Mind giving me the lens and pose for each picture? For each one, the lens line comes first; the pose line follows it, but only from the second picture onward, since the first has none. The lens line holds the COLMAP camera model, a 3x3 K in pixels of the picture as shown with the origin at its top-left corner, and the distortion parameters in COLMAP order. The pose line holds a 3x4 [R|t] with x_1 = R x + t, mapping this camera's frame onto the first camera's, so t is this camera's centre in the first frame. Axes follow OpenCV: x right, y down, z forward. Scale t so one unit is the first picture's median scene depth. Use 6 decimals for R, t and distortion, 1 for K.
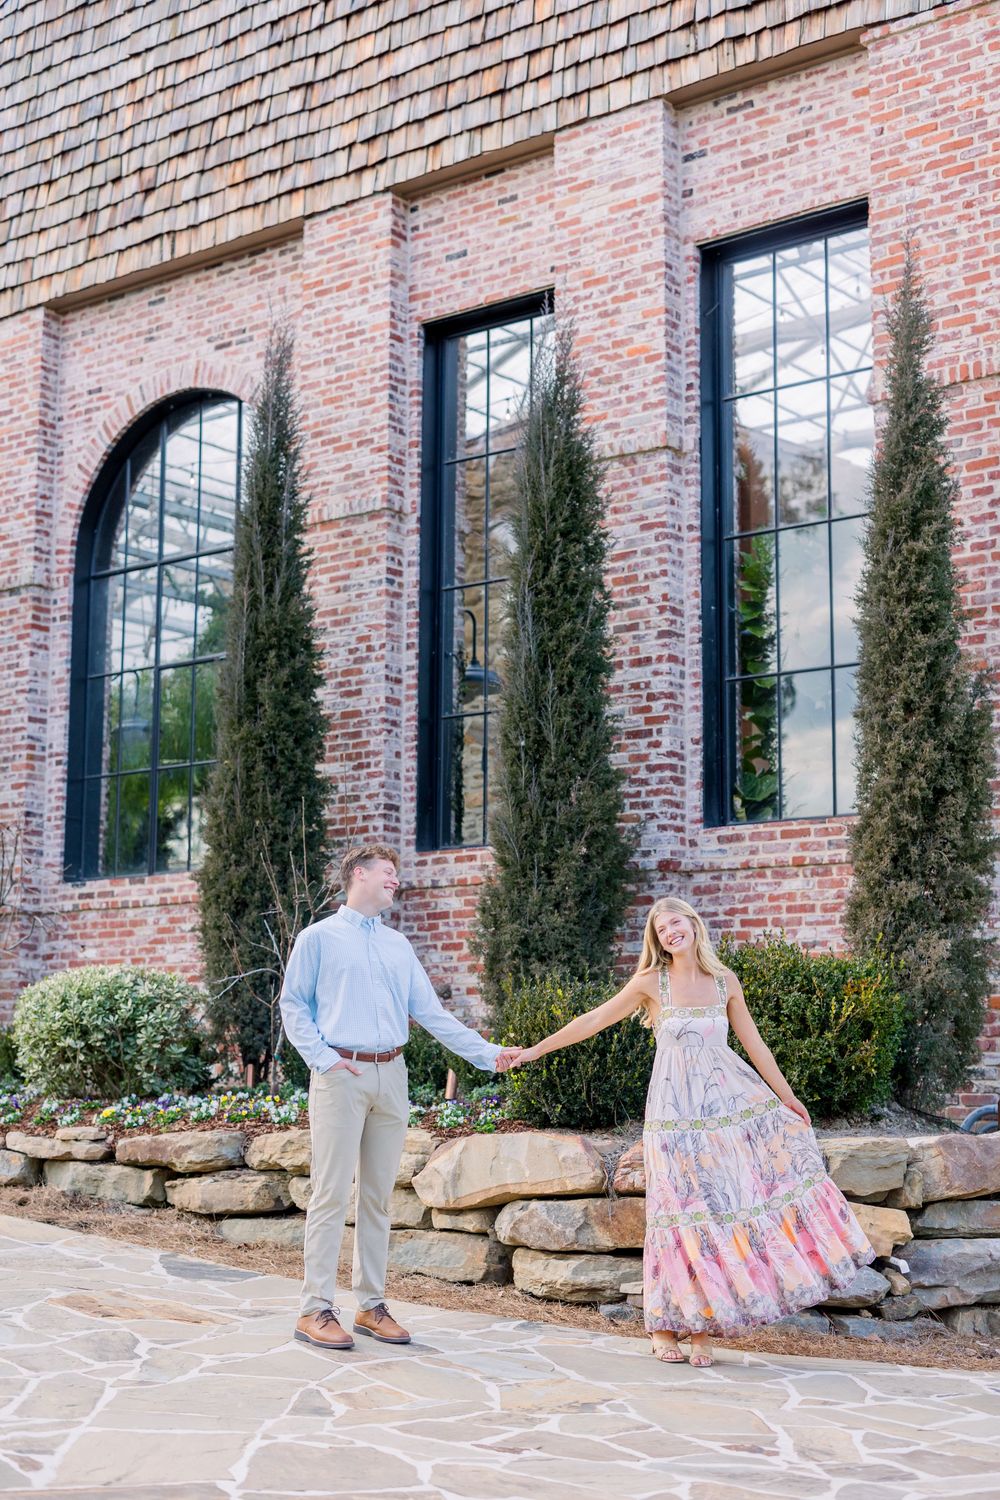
lens RADIAL K [[2253.8, 0, 433.8], [0, 2253.8, 747.9], [0, 0, 1]] dist [0.004408, 0.125996]
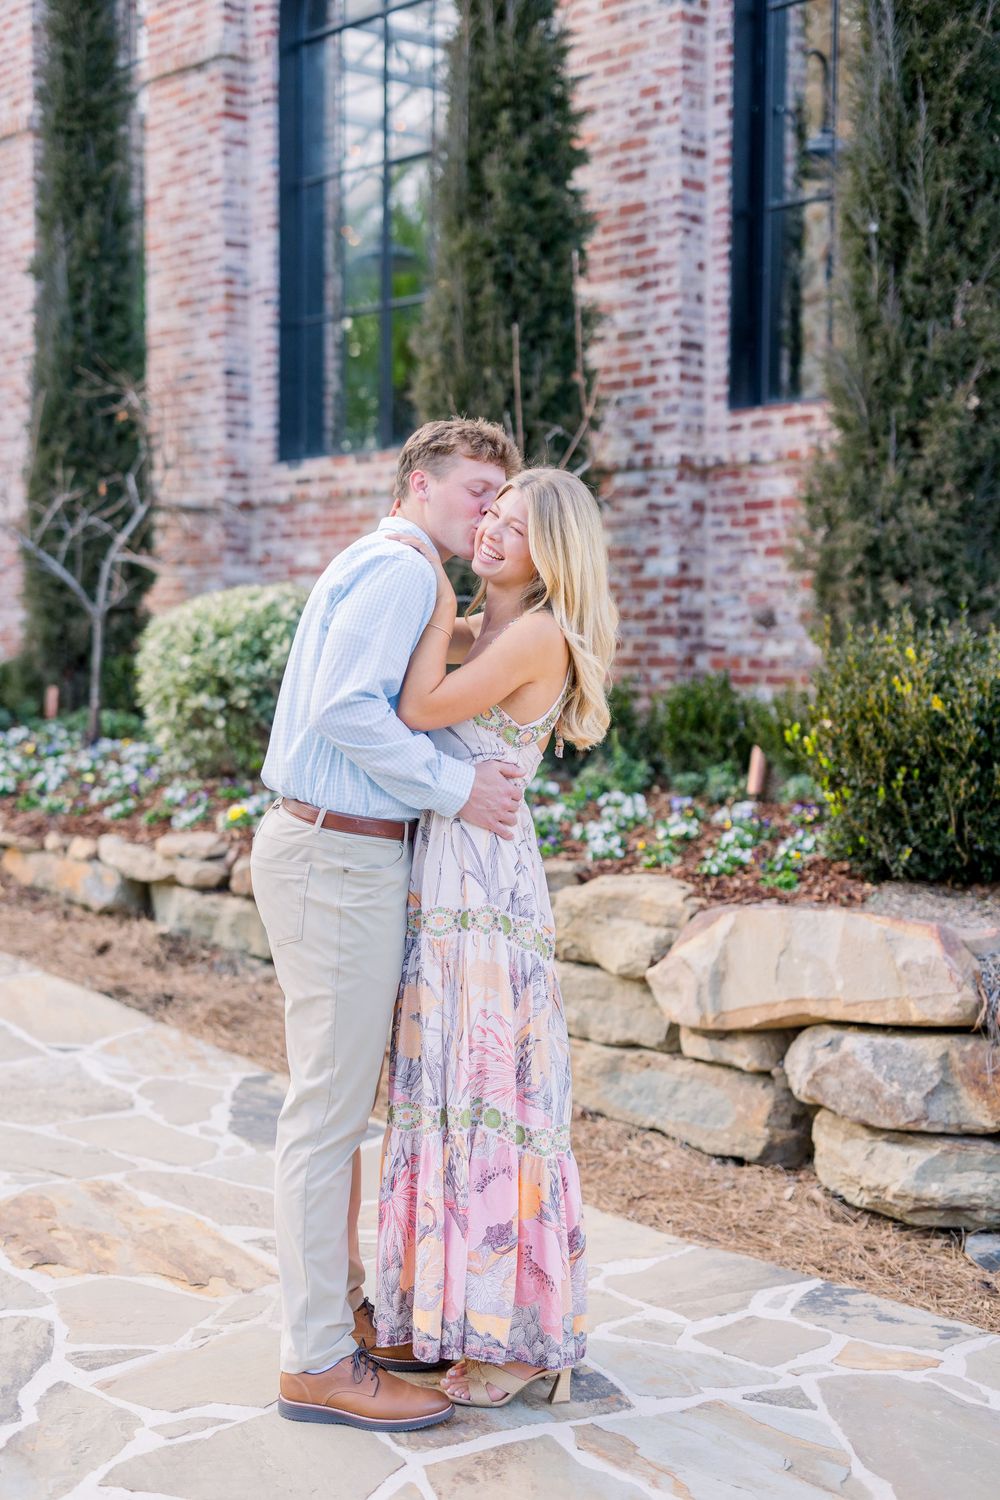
lens RADIAL K [[2253.8, 0, 433.8], [0, 2253.8, 747.9], [0, 0, 1]] dist [0.004408, 0.125996]
pose [[0.983001, 0.005049, -0.183533, 0.030878], [0.029734, 0.982049, 0.186270, 0.016826], [0.181179, -0.188561, 0.965204, 0.313109]]
